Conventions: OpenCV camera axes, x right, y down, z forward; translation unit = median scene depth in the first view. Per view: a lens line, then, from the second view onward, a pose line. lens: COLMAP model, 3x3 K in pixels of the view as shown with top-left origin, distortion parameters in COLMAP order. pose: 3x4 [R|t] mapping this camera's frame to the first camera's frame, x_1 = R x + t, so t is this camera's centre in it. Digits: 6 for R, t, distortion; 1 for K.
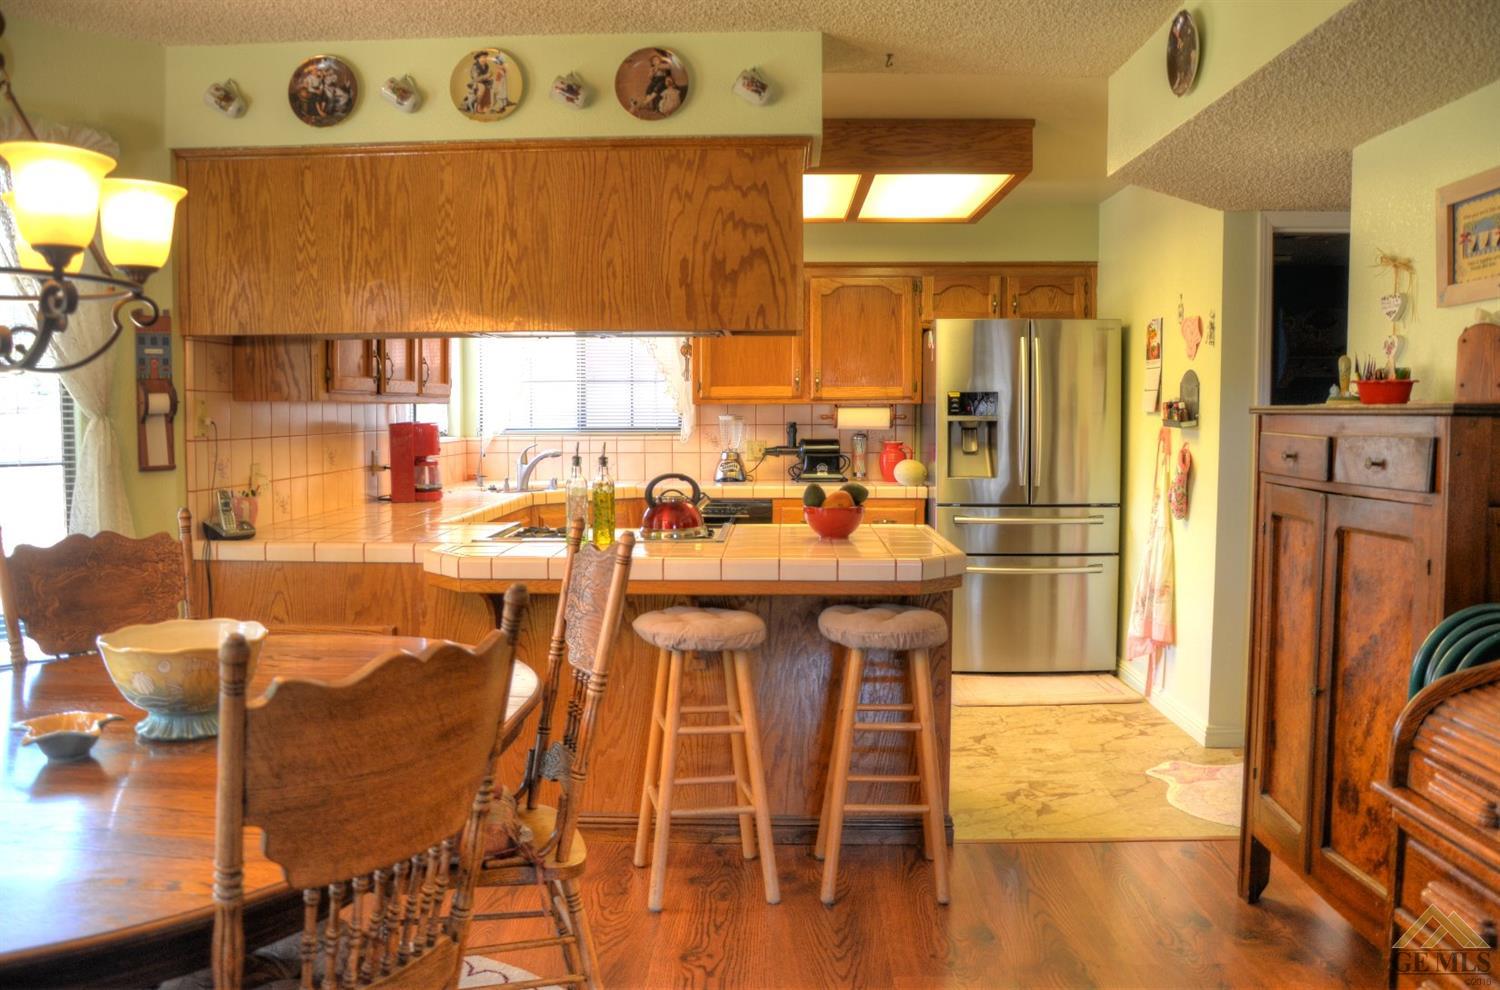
lens RADIAL K [[1190.7, 0, 747.9], [0, 1190.7, 506.3], [0, 0, 1]] dist [-0.160526, 0.138034]
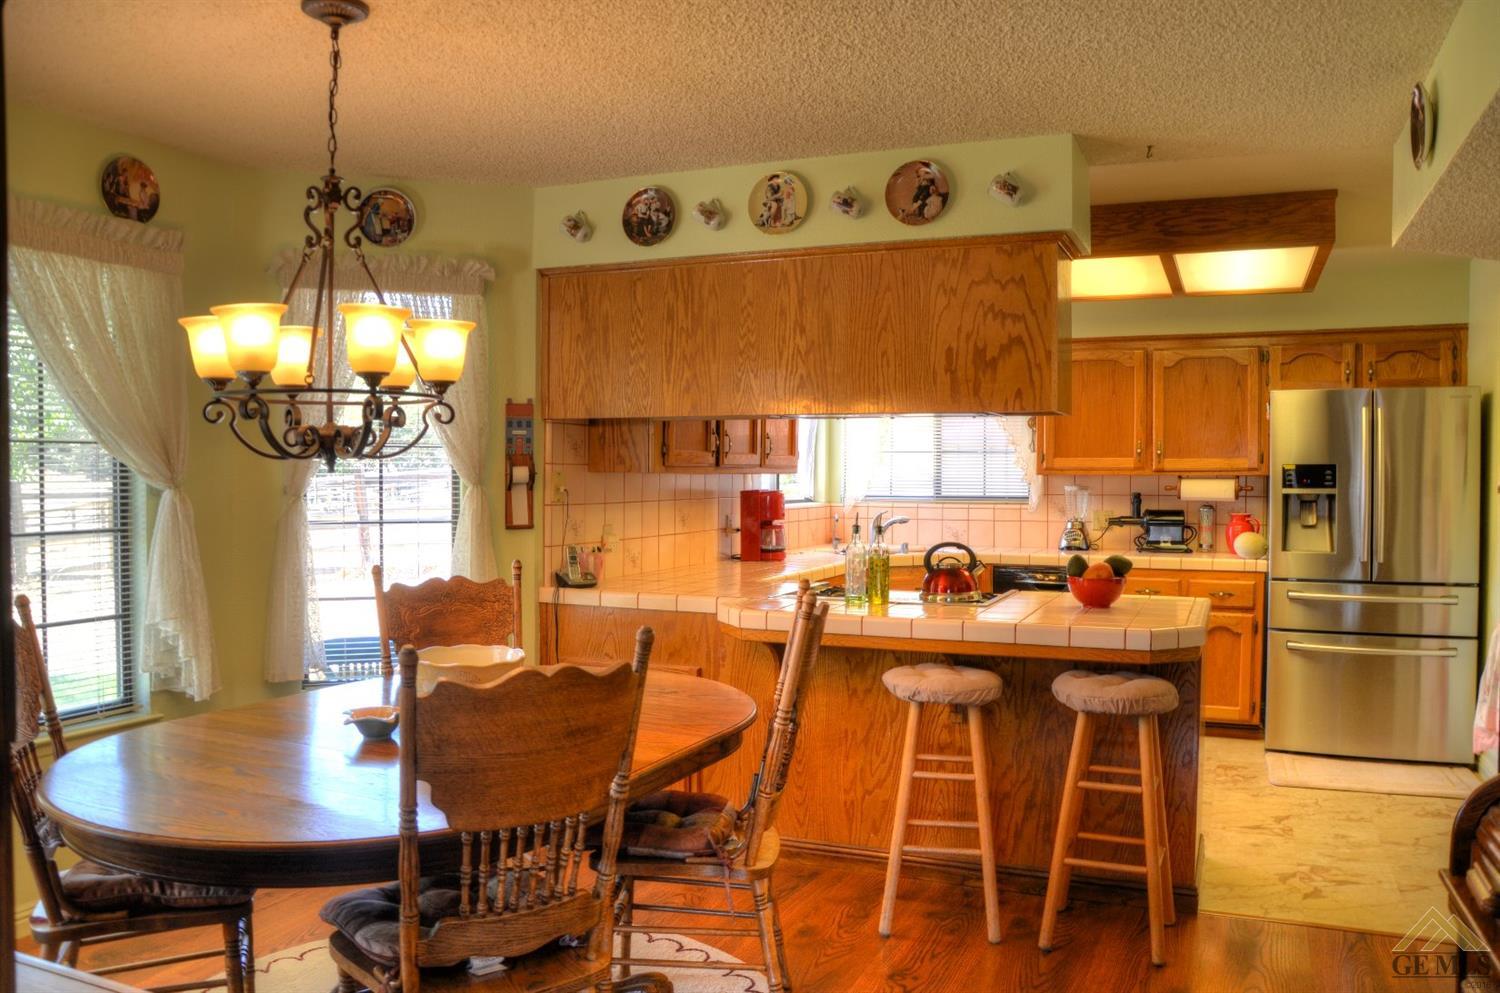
lens RADIAL K [[1190.7, 0, 747.9], [0, 1190.7, 507.8], [0, 0, 1]] dist [-0.160526, 0.138034]
pose [[0.929687, 0.013690, -0.368096, 0.177135], [-0.032546, 0.998454, -0.045067, -0.004319], [0.366909, 0.053878, 0.928695, -0.084935]]
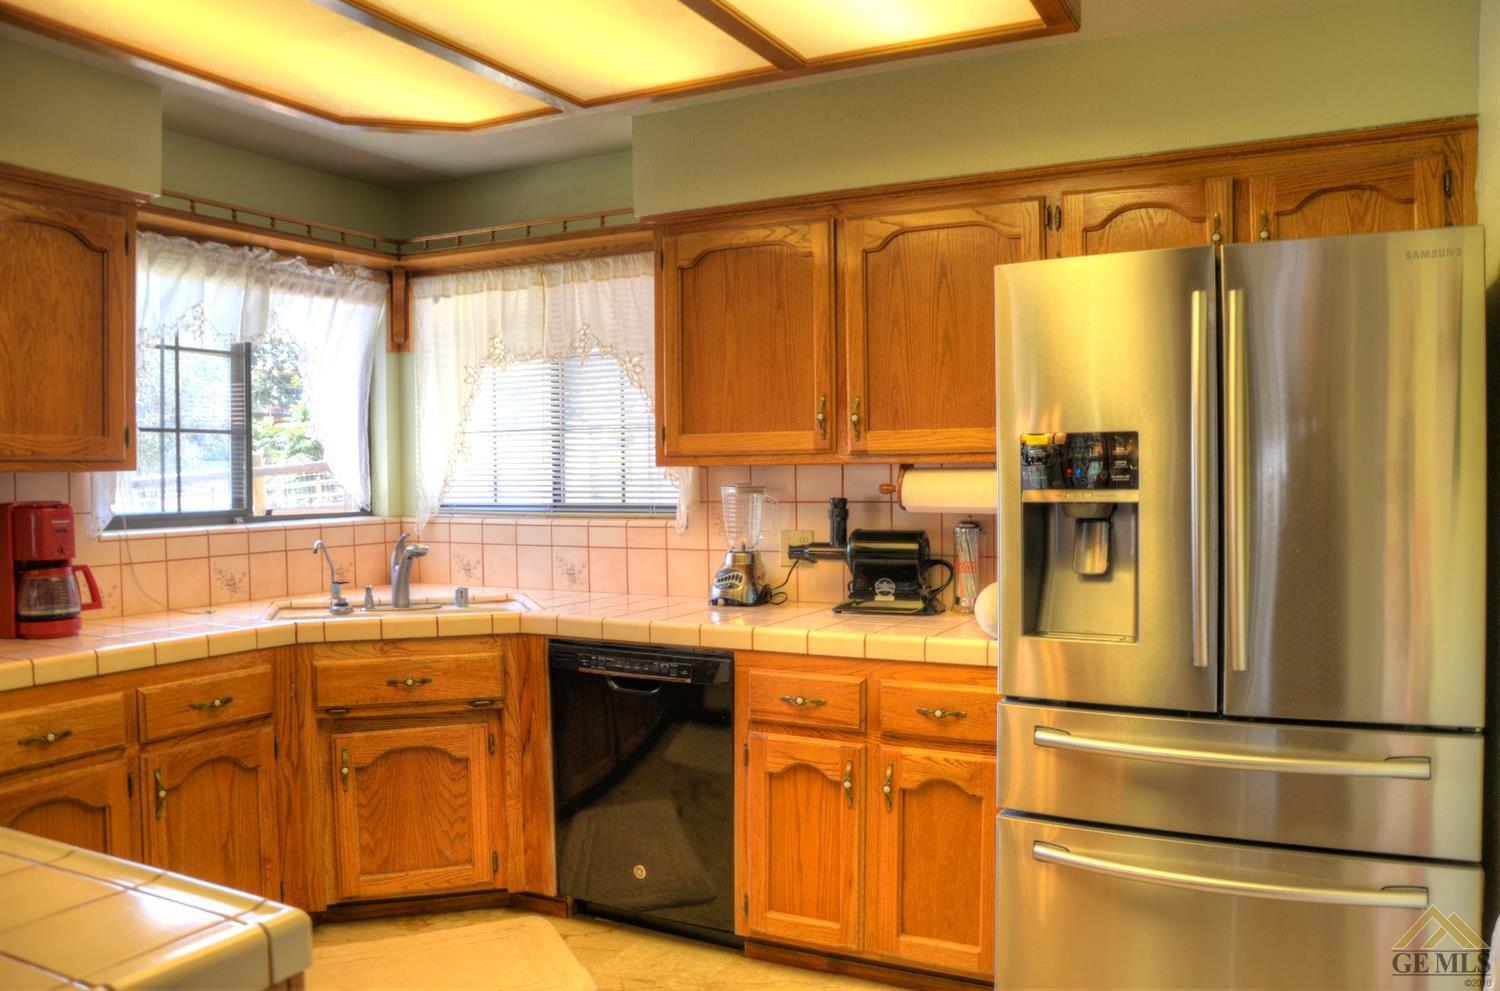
lens RADIAL K [[1190.7, 0, 747.9], [0, 1190.7, 506.8], [0, 0, 1]] dist [-0.160526, 0.138034]
pose [[0.898973, 0.006784, -0.437951, 0.426678], [-0.027082, 0.998828, -0.040119, -0.081532], [0.437166, 0.047926, 0.898103, 0.926583]]
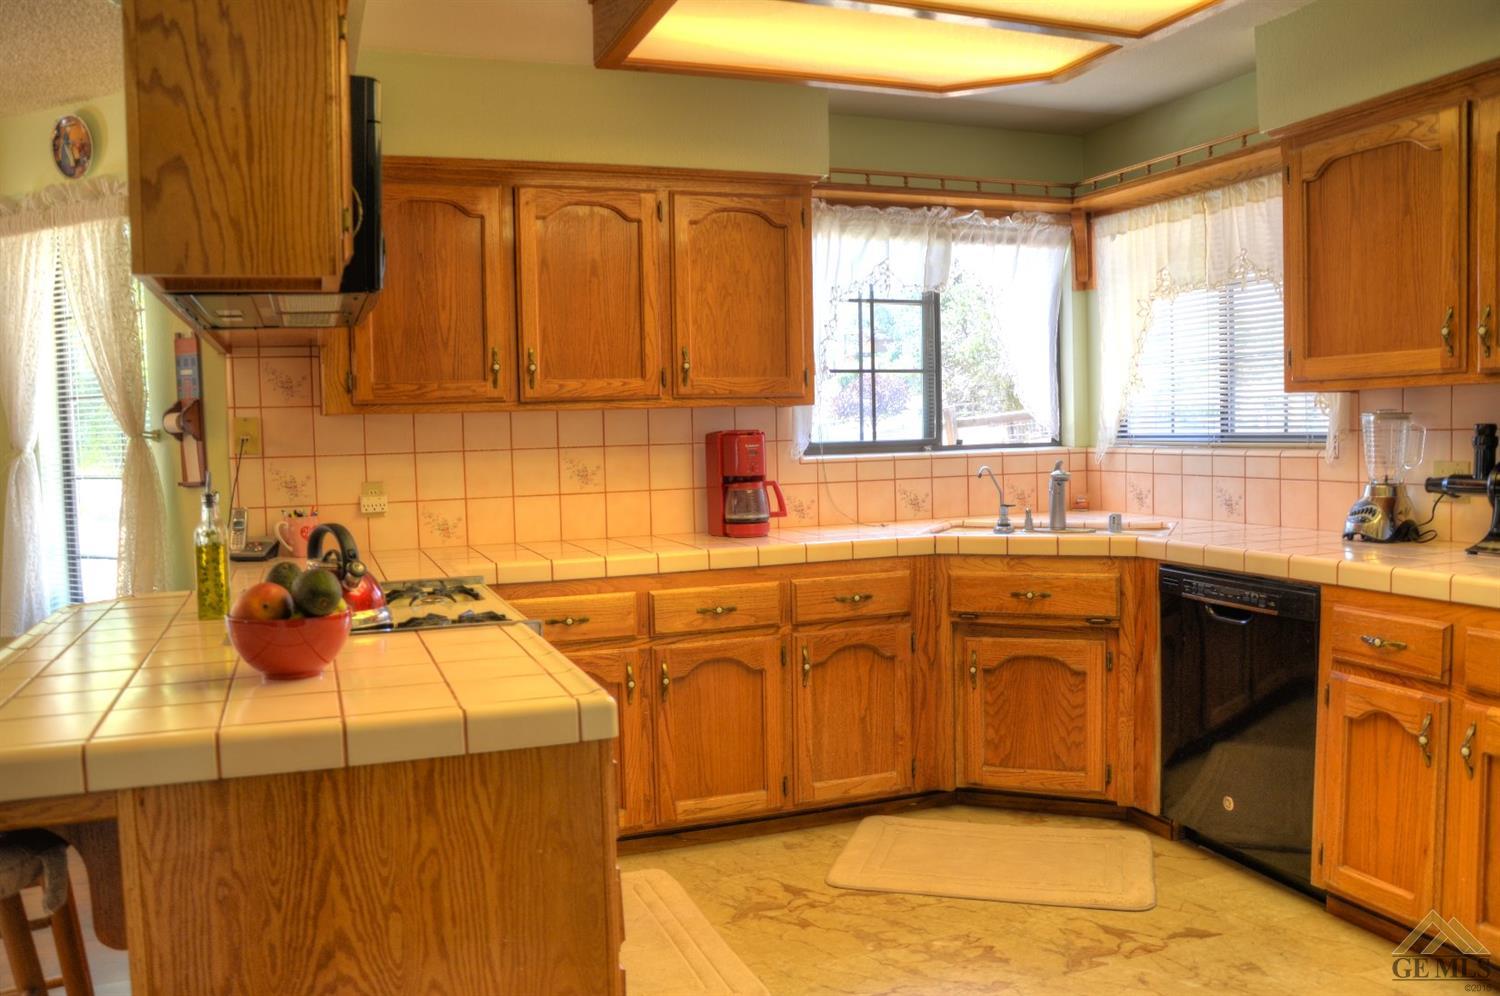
lens RADIAL K [[1192.6, 0, 743.8], [0, 1192.6, 507.8], [0, 0, 1]] dist [-0.147532, 0.118224]
pose [[0.379098, 0.054199, -0.923768, 0.624659], [-0.048556, 0.998073, 0.038632, -0.075678], [0.924082, 0.030210, 0.381000, 1.031841]]
